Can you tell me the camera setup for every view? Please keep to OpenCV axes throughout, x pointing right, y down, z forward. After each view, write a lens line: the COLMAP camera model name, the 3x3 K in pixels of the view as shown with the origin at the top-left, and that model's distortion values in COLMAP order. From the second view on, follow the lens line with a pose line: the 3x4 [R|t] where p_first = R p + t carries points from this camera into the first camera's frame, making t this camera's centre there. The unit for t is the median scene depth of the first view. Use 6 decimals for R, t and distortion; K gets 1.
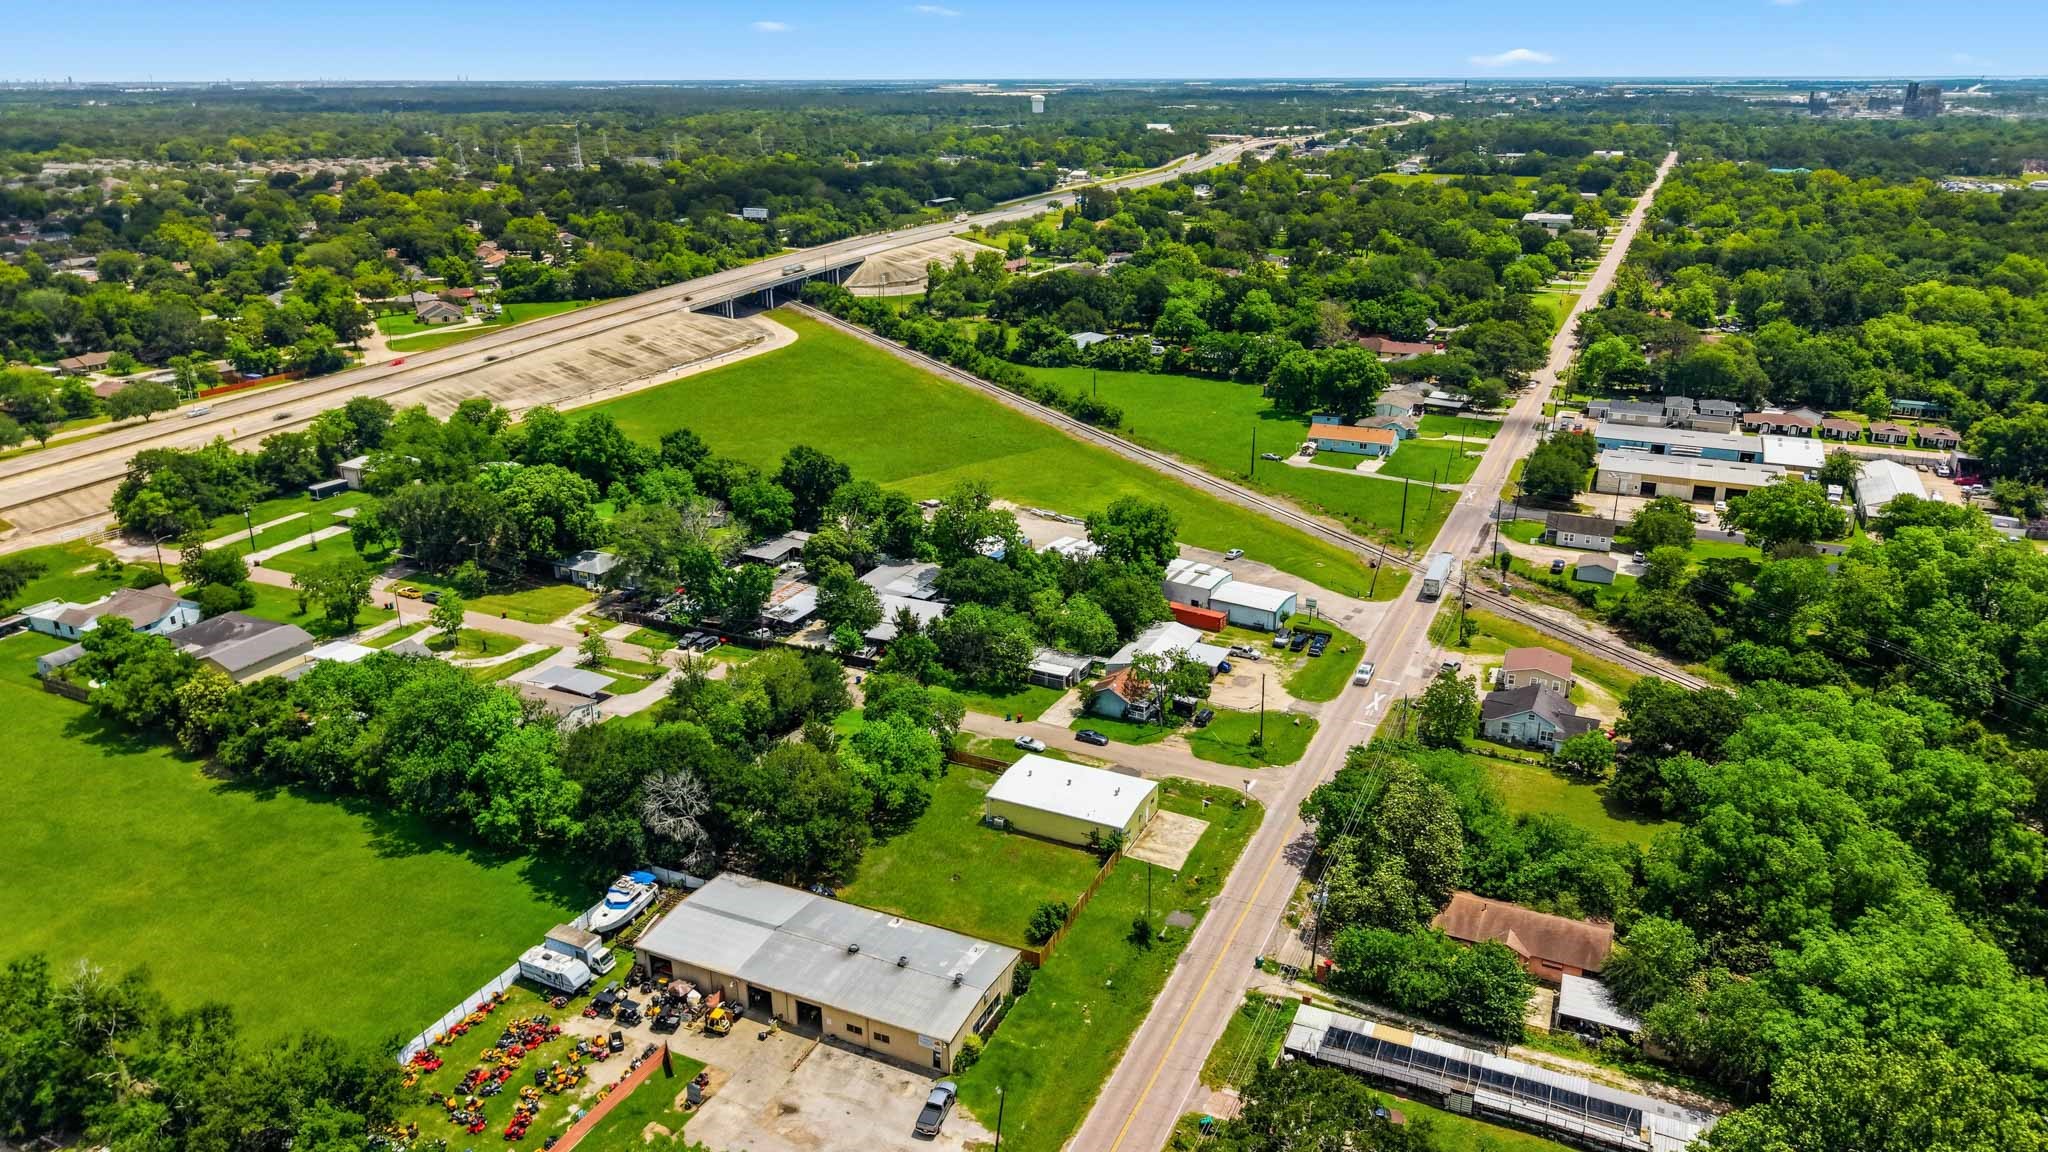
lens RADIAL K [[1345.7, 0, 1024.0], [0, 1345.7, 576.0], [0, 0, 1]] dist [0.028975, 0.000149]
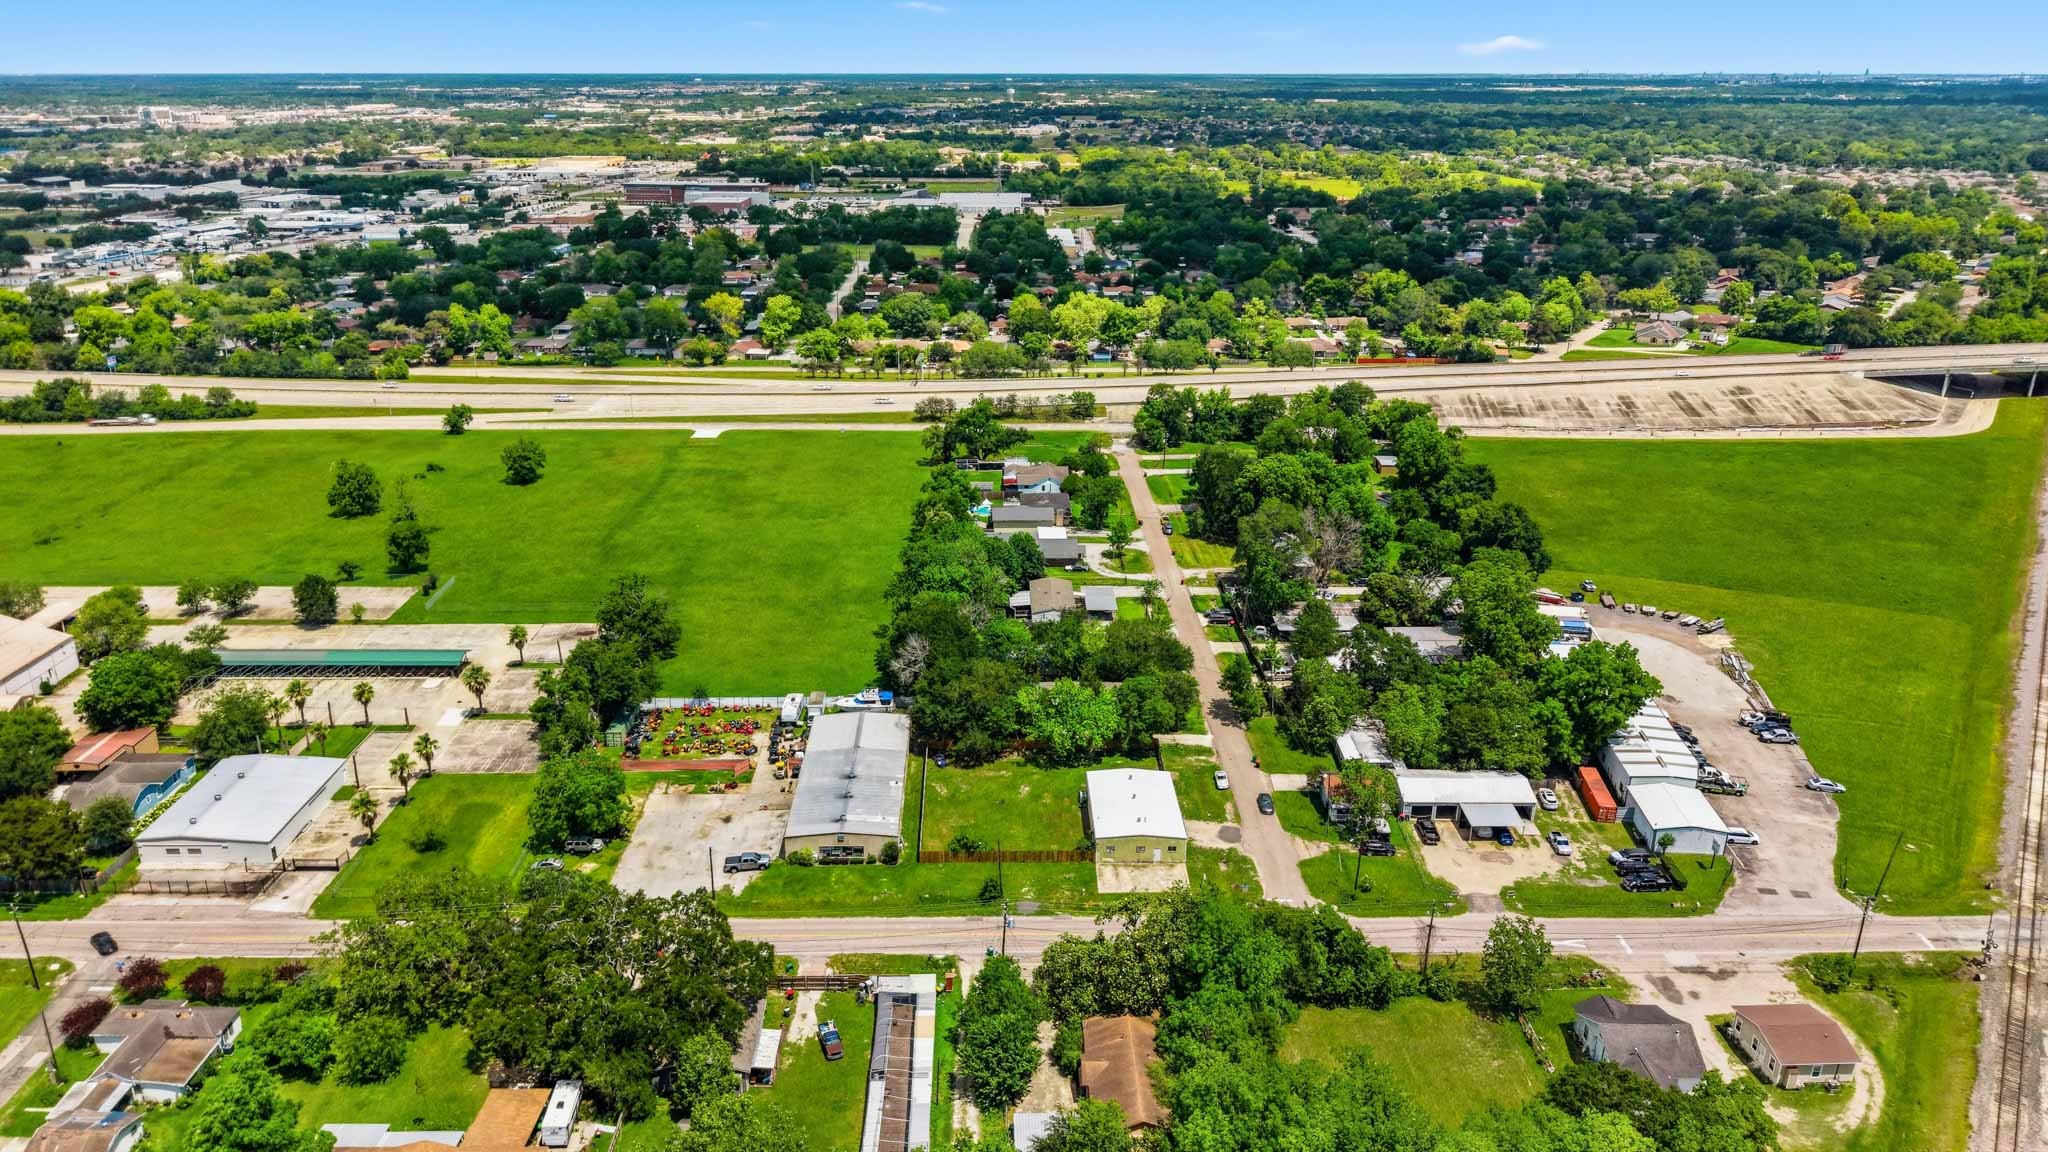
lens RADIAL K [[1364.7, 0, 989.6], [0, 1364.7, 575.6], [0, 0, 1]] dist [-0.001230, -0.000496]
pose [[0.428936, 0.317400, -0.845737, 0.888120], [-0.313608, 0.930330, 0.190094, -0.197192], [0.847150, 0.183691, 0.498592, 0.298837]]
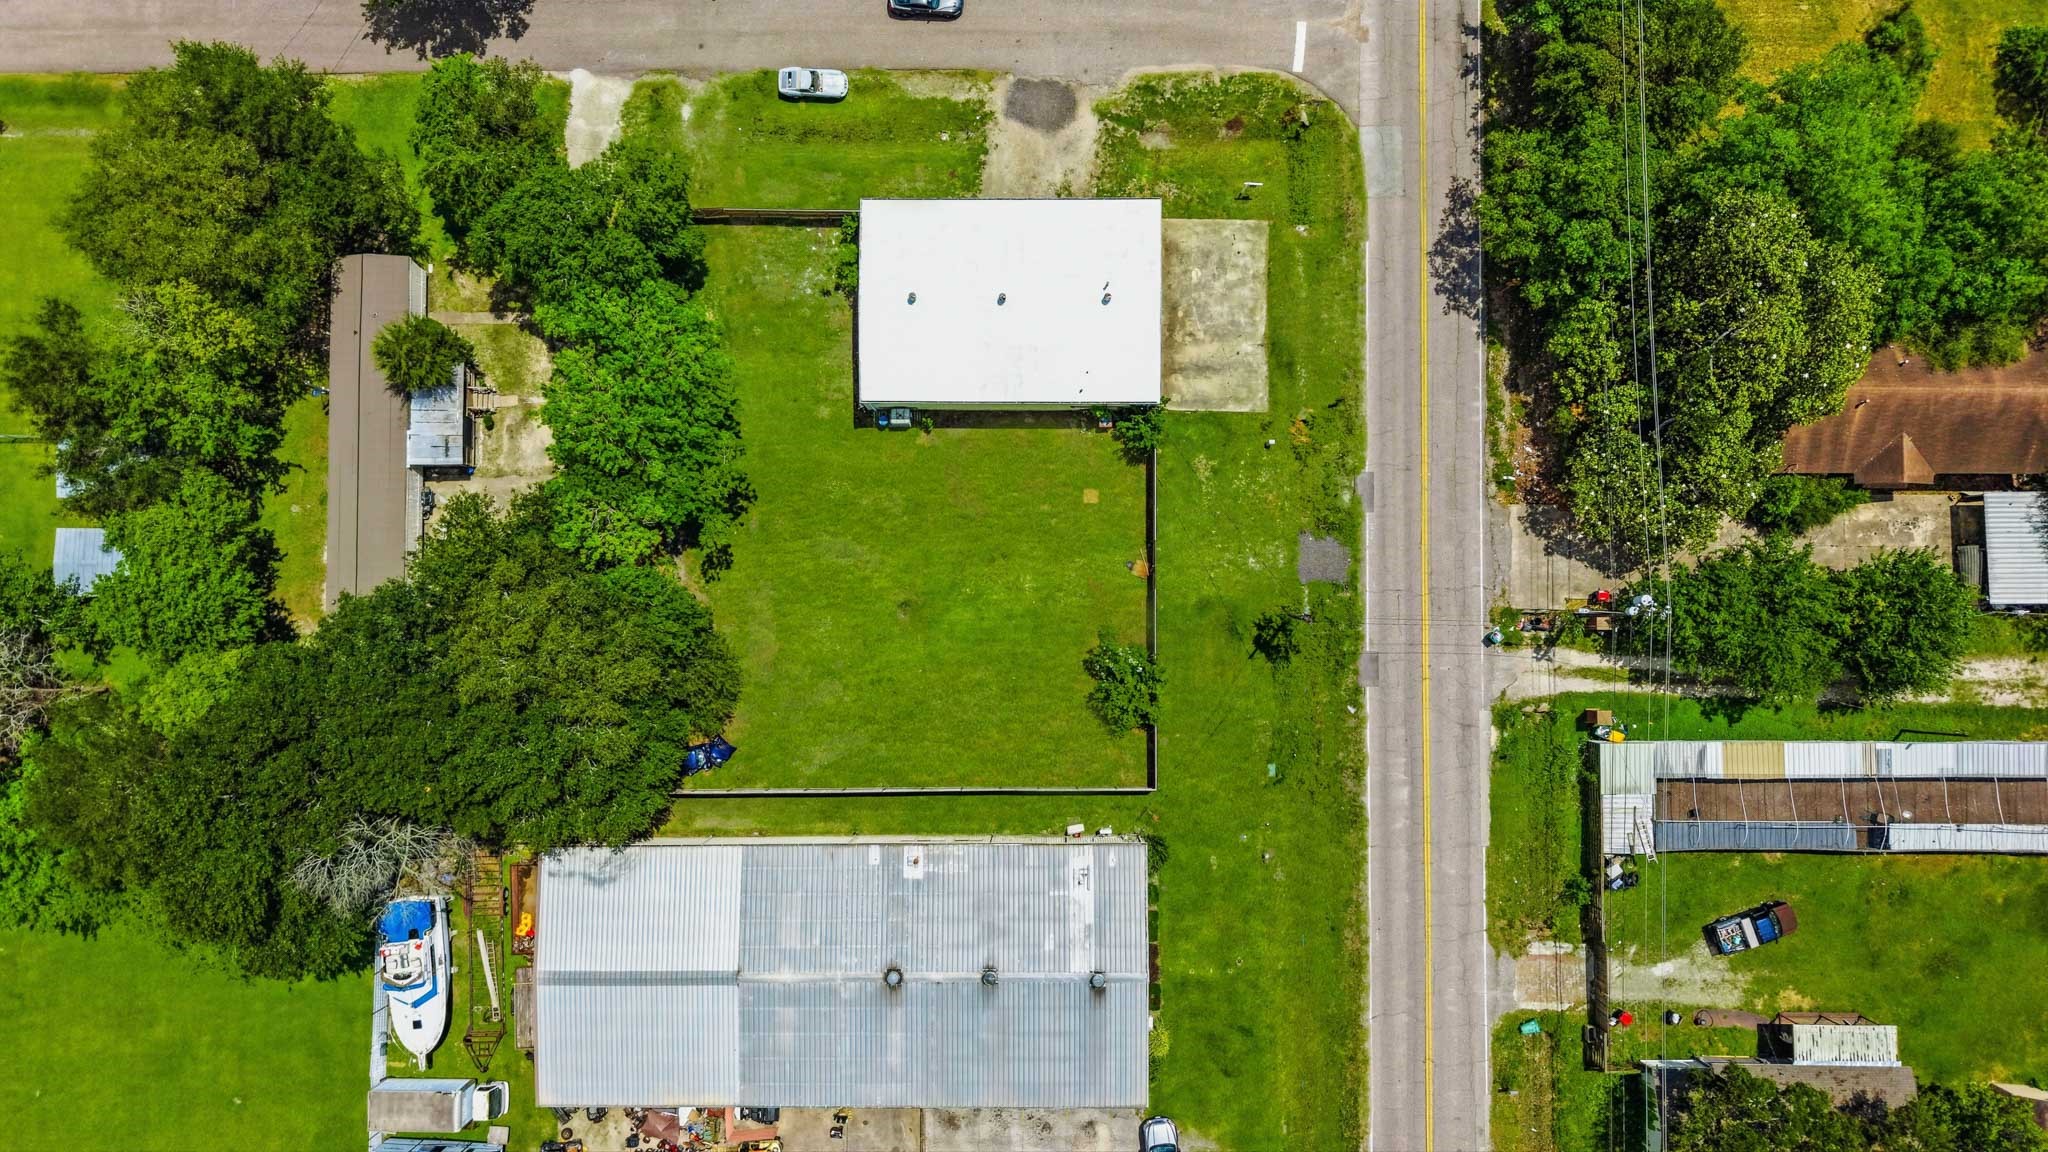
lens RADIAL K [[1345.7, 0, 1024.0], [0, 1345.7, 576.0], [0, 0, 1]] dist [0.028975, 0.000149]
pose [[0.905438, -0.424417, -0.007167, 0.002721], [0.168959, 0.344860, 0.923322, -0.254298], [-0.389403, -0.837222, 0.383959, 0.732745]]
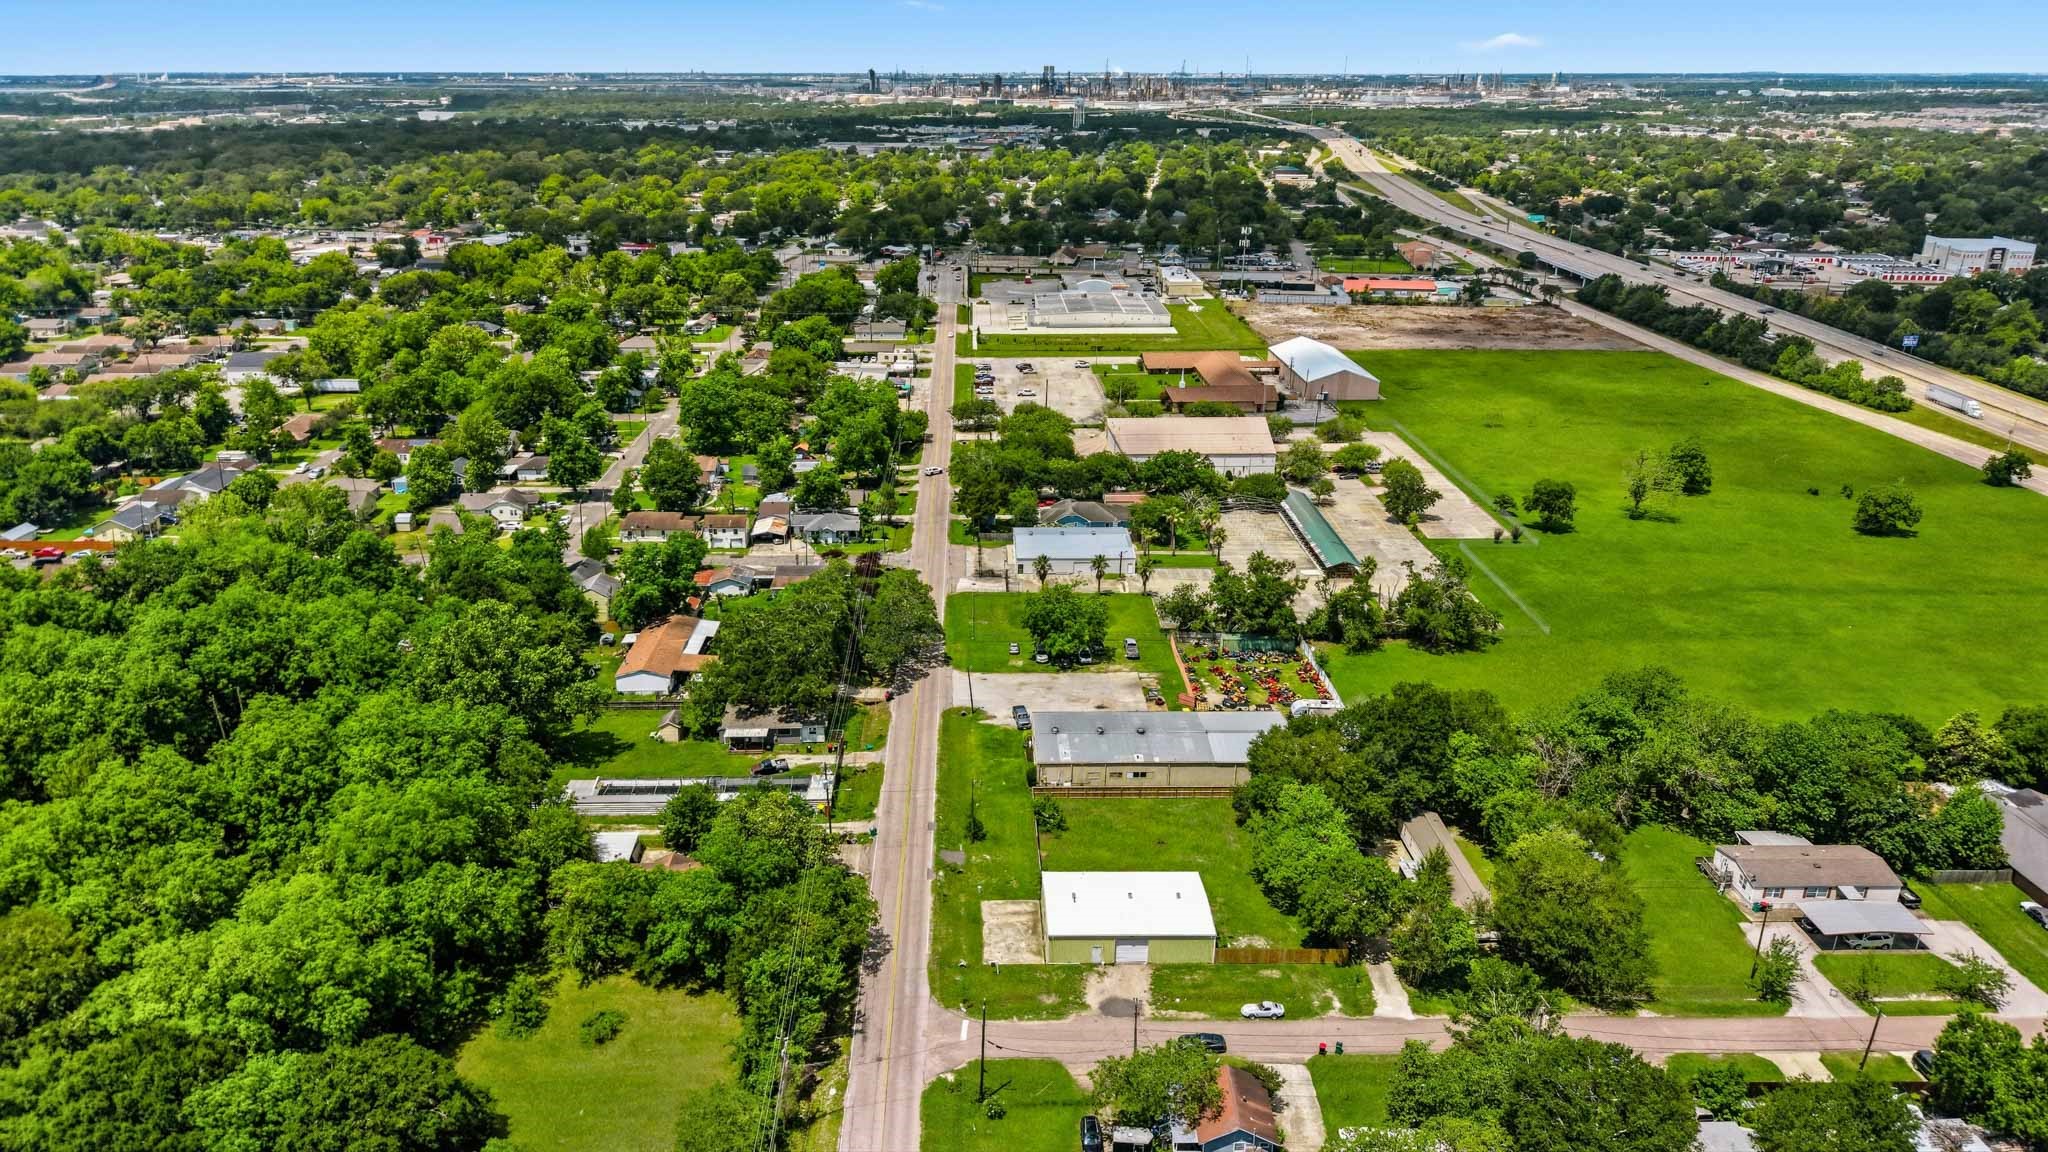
lens RADIAL K [[1364.7, 0, 989.6], [0, 1364.7, 575.6], [0, 0, 1]] dist [-0.001230, -0.000496]
pose [[-0.898651, 0.153121, -0.411072, 0.459962], [-0.151547, 0.771031, 0.618502, -0.559251], [0.411655, 0.618114, -0.669683, 1.442372]]
